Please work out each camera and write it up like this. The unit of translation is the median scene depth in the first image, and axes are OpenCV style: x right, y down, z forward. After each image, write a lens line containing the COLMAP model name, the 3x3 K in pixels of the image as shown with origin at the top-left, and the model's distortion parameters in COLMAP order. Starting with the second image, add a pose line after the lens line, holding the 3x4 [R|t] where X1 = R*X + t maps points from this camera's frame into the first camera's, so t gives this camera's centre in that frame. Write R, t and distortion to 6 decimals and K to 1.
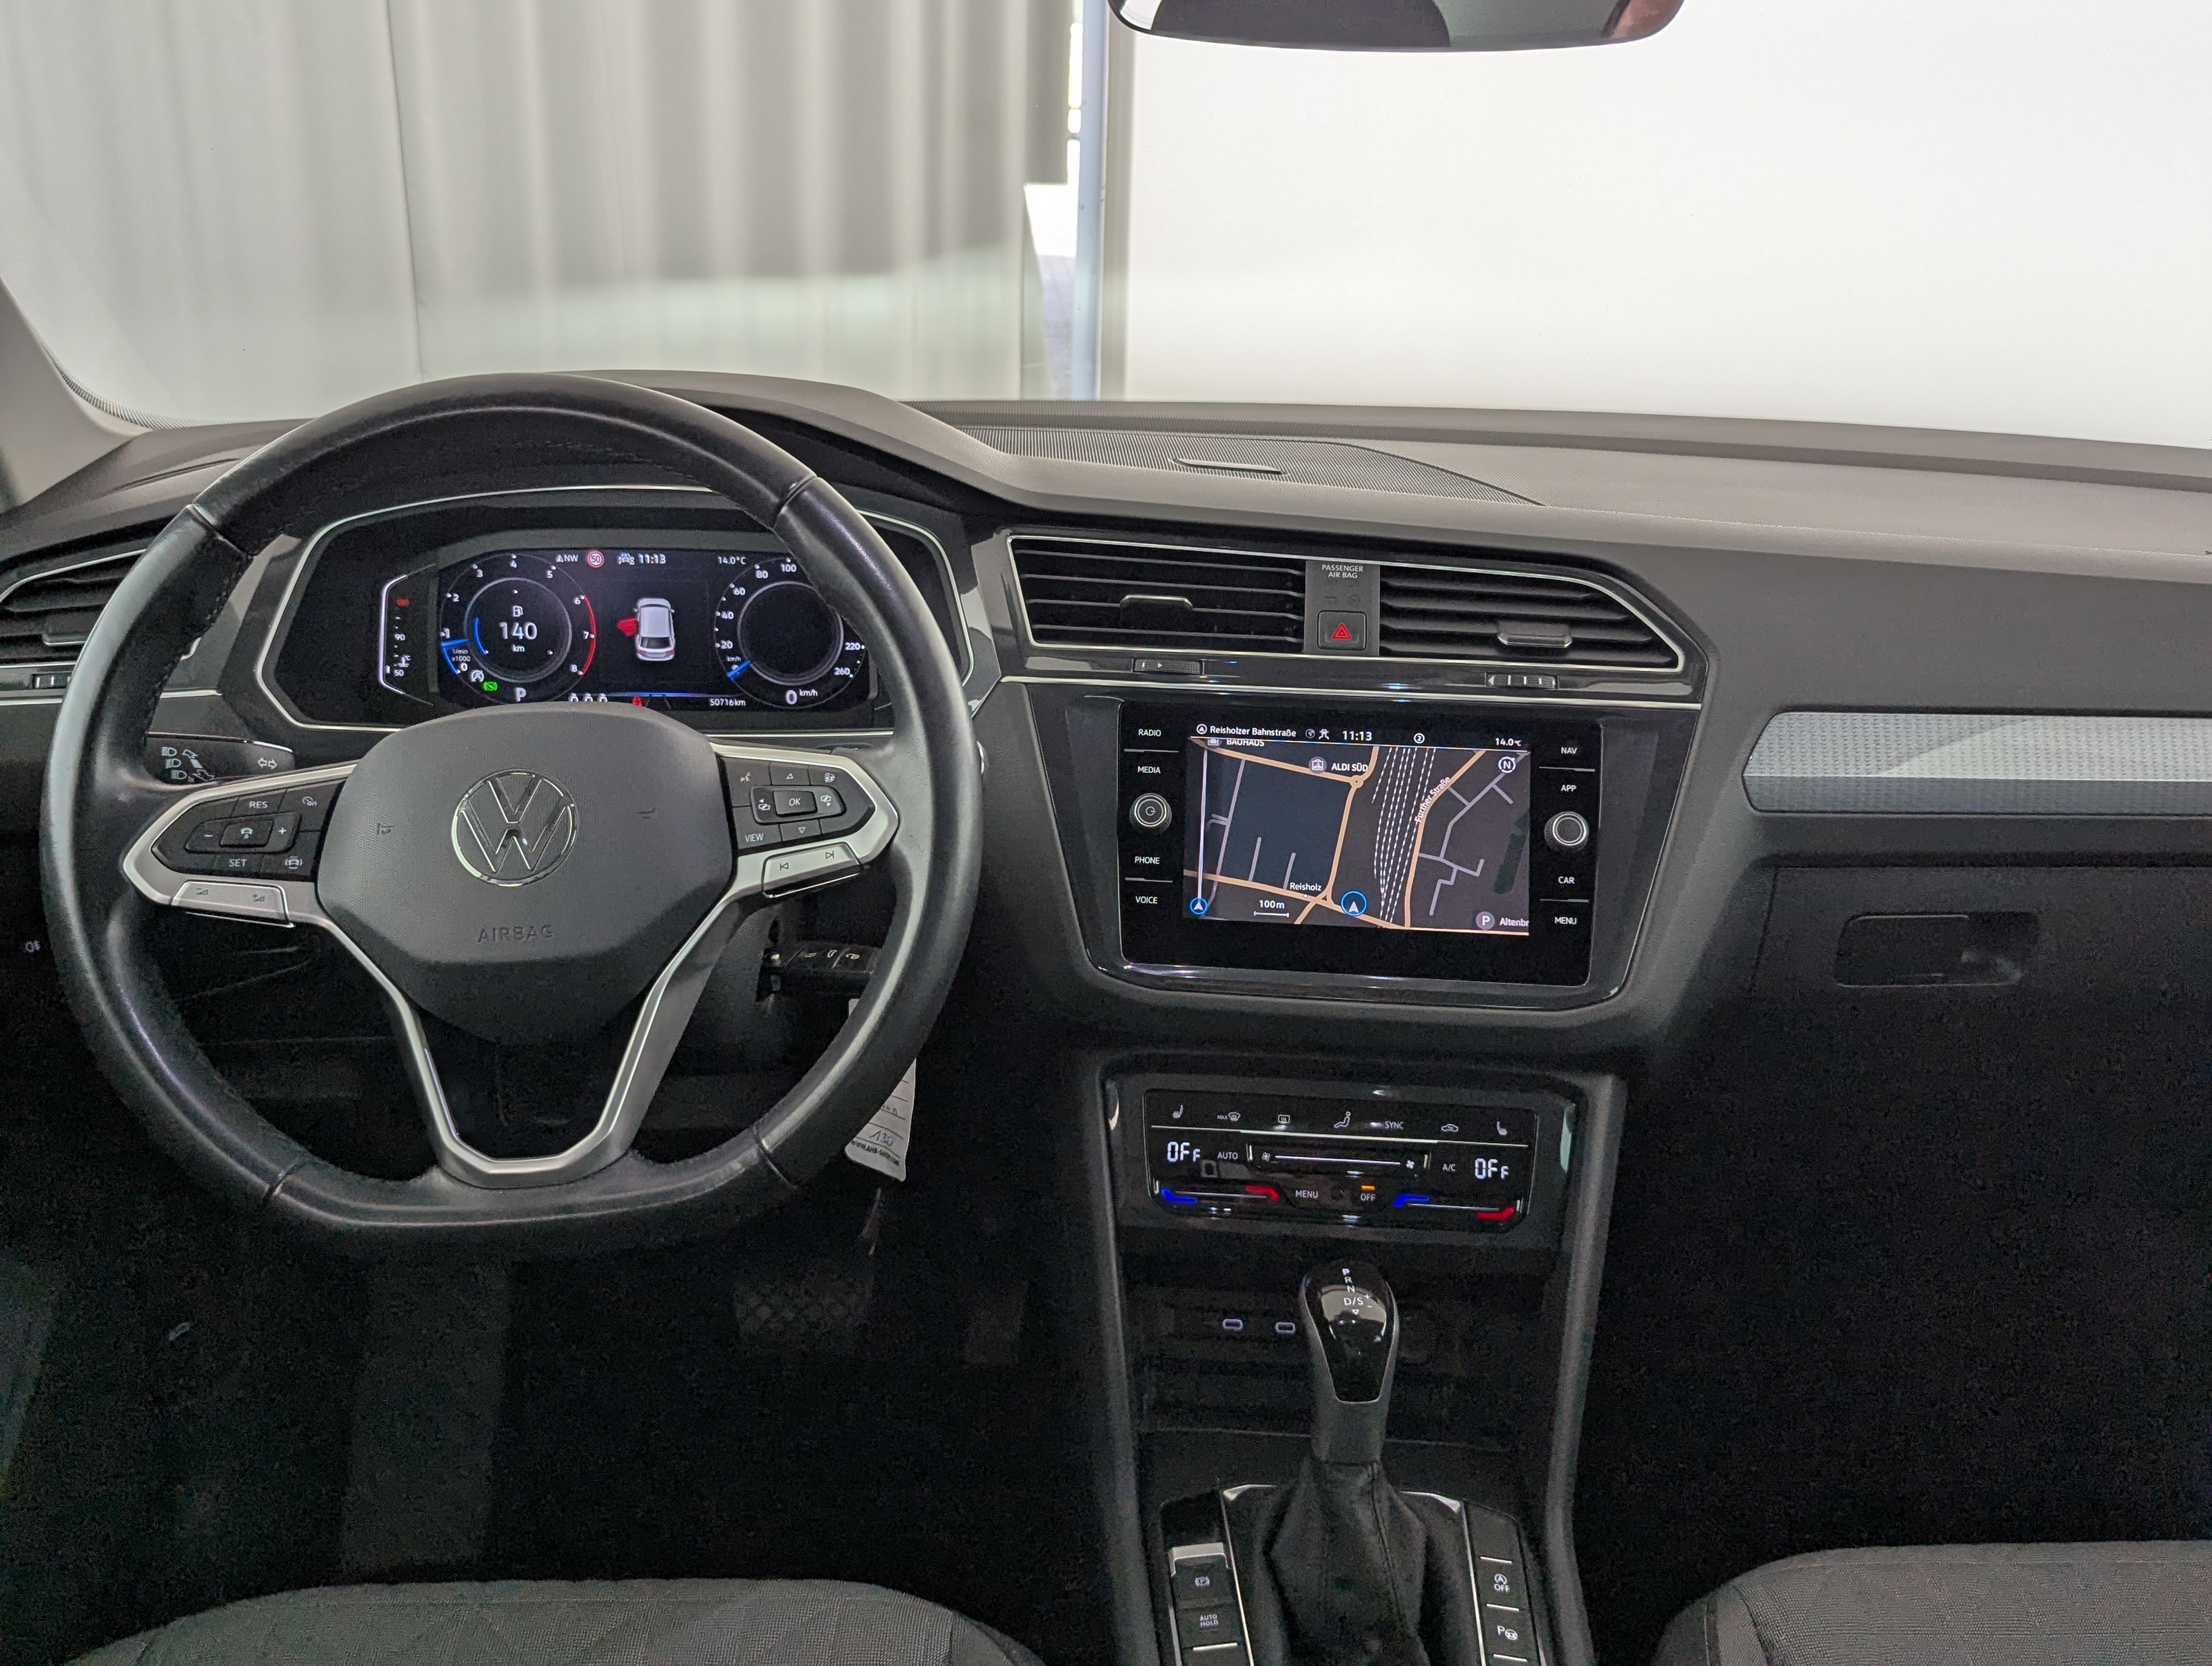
lens RADIAL K [[2010.0, 0, 1139.0], [0, 2010.0, 815.5], [0, 0, 1]] dist [0.030415, 0.000000]
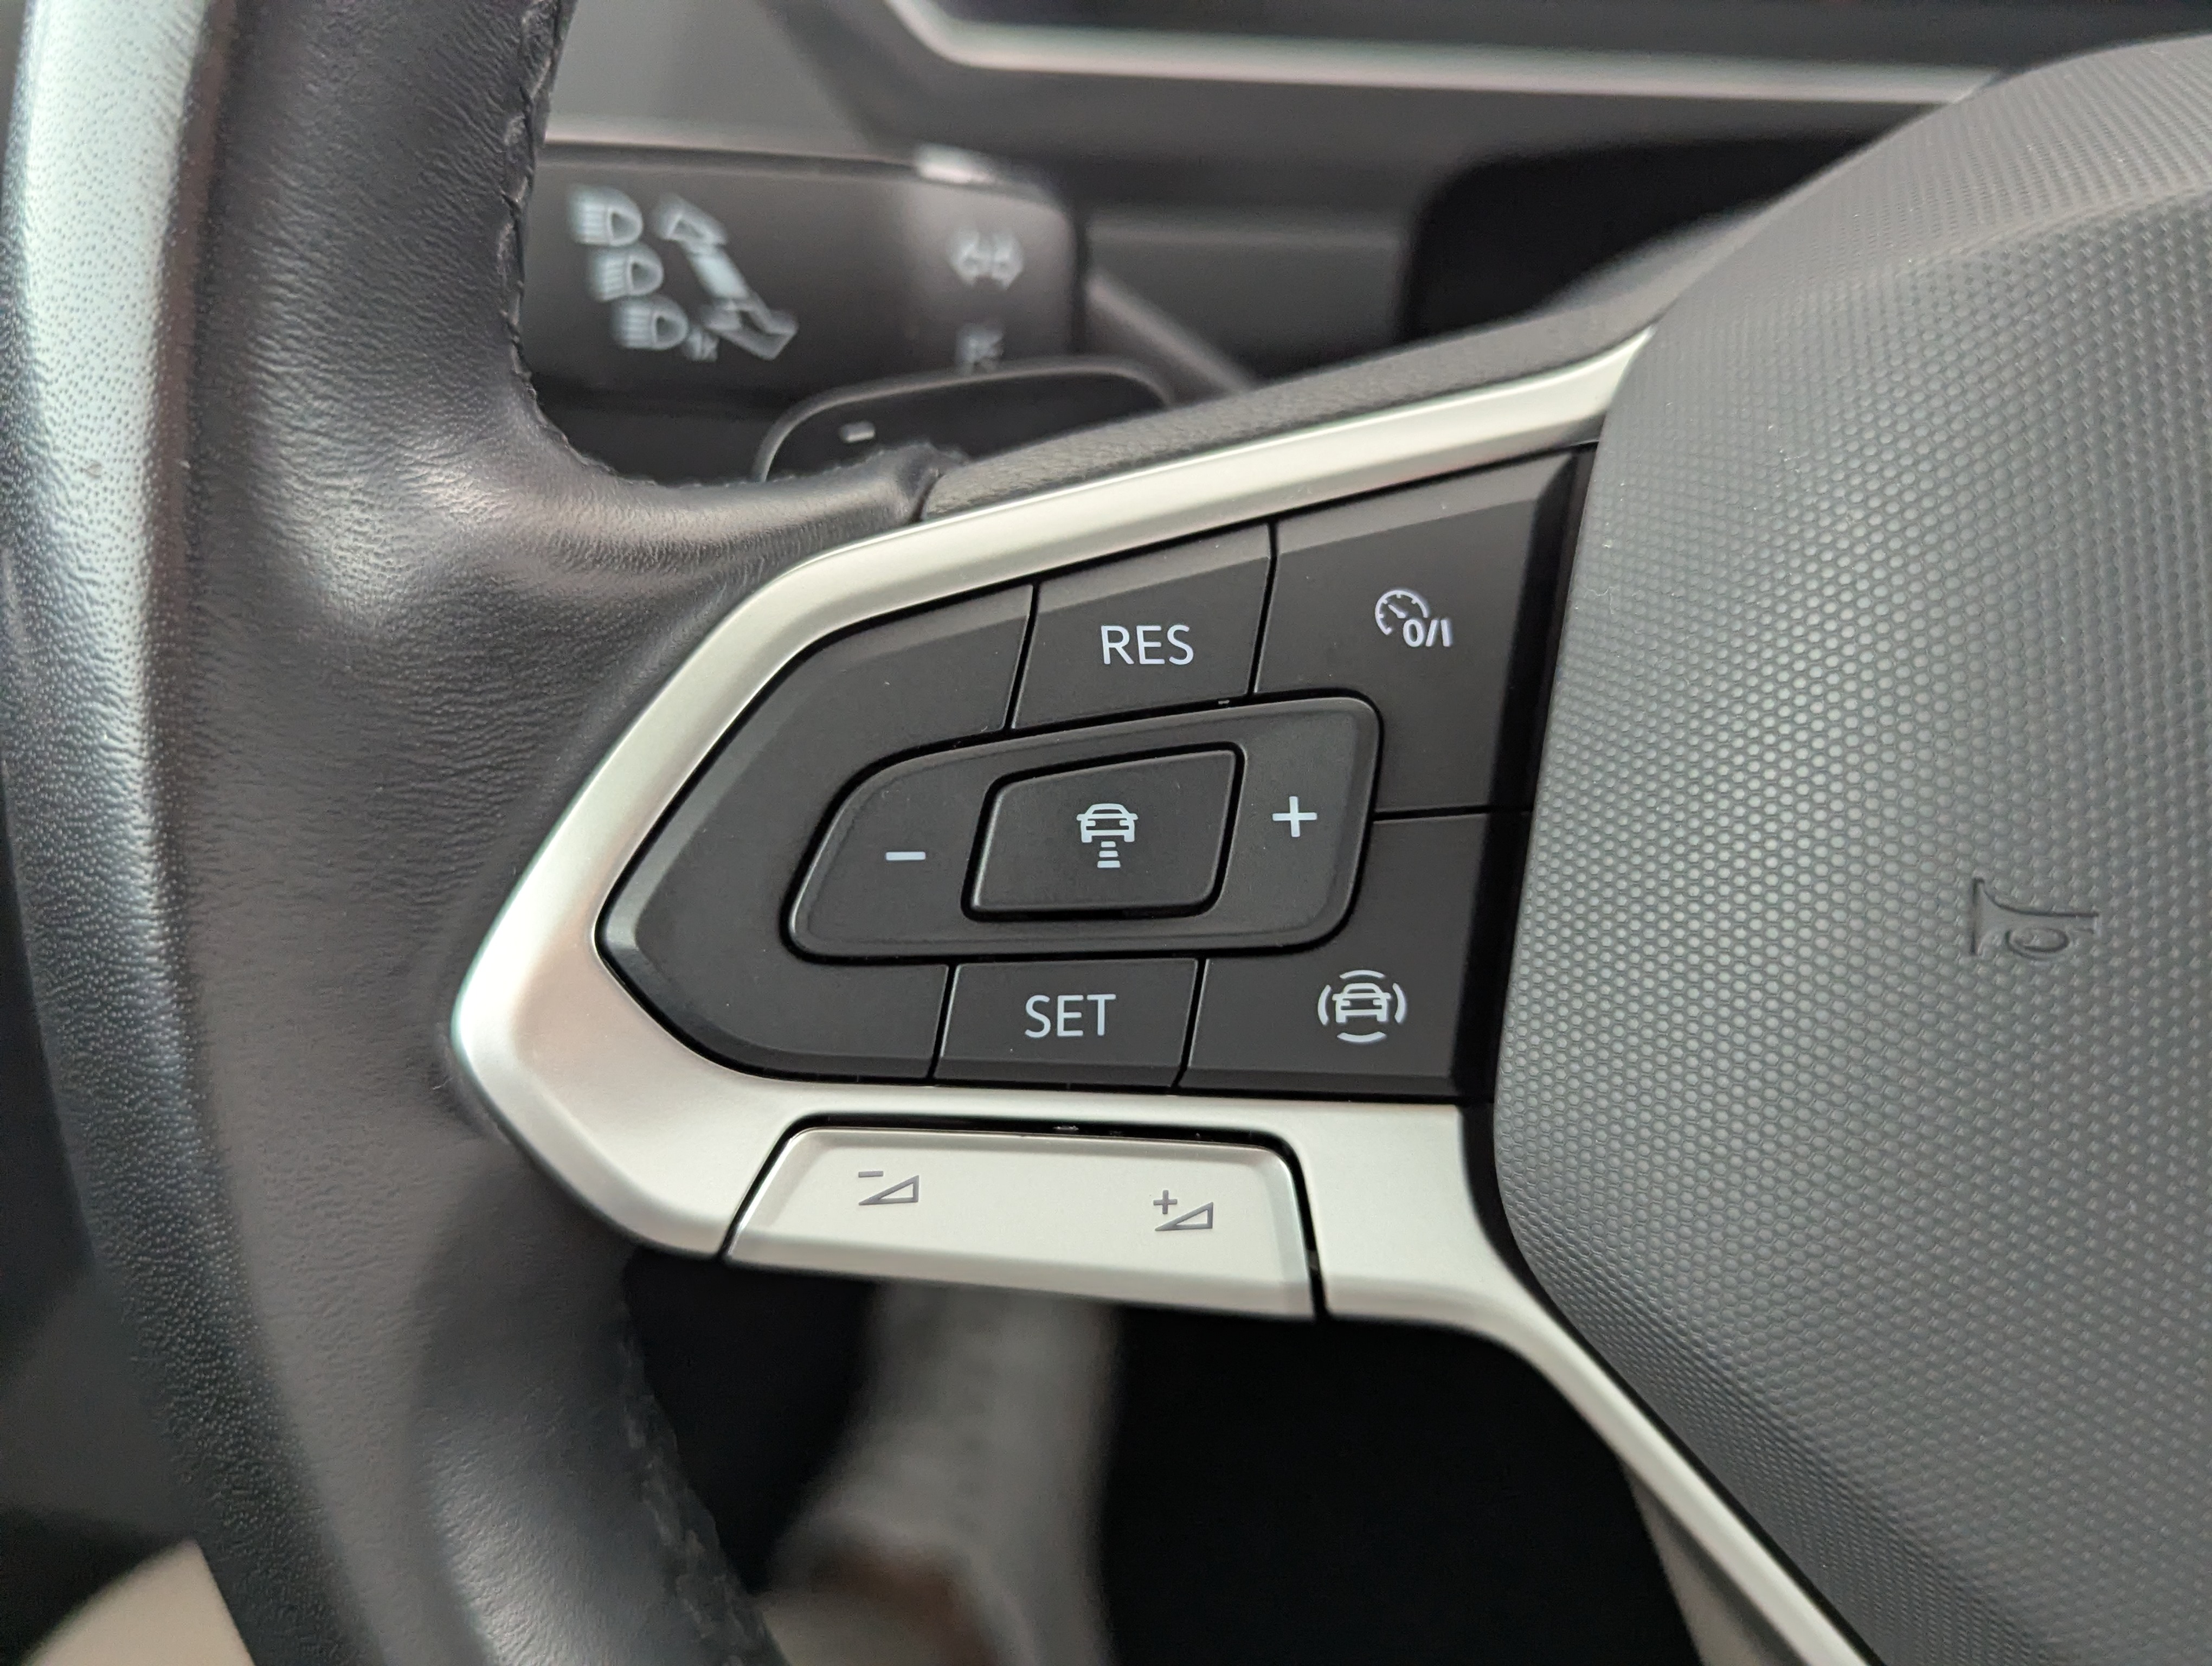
lens RADIAL K [[2010.0, 0, 1098.9], [0, 2010.0, 835.6], [0, 0, 1]] dist [0.030415, 0.000000]
pose [[0.982312, 0.077928, -0.170265, -0.330594], [-0.014925, 0.938979, 0.343651, -0.039966], [0.186655, -0.335031, 0.923533, 0.673953]]
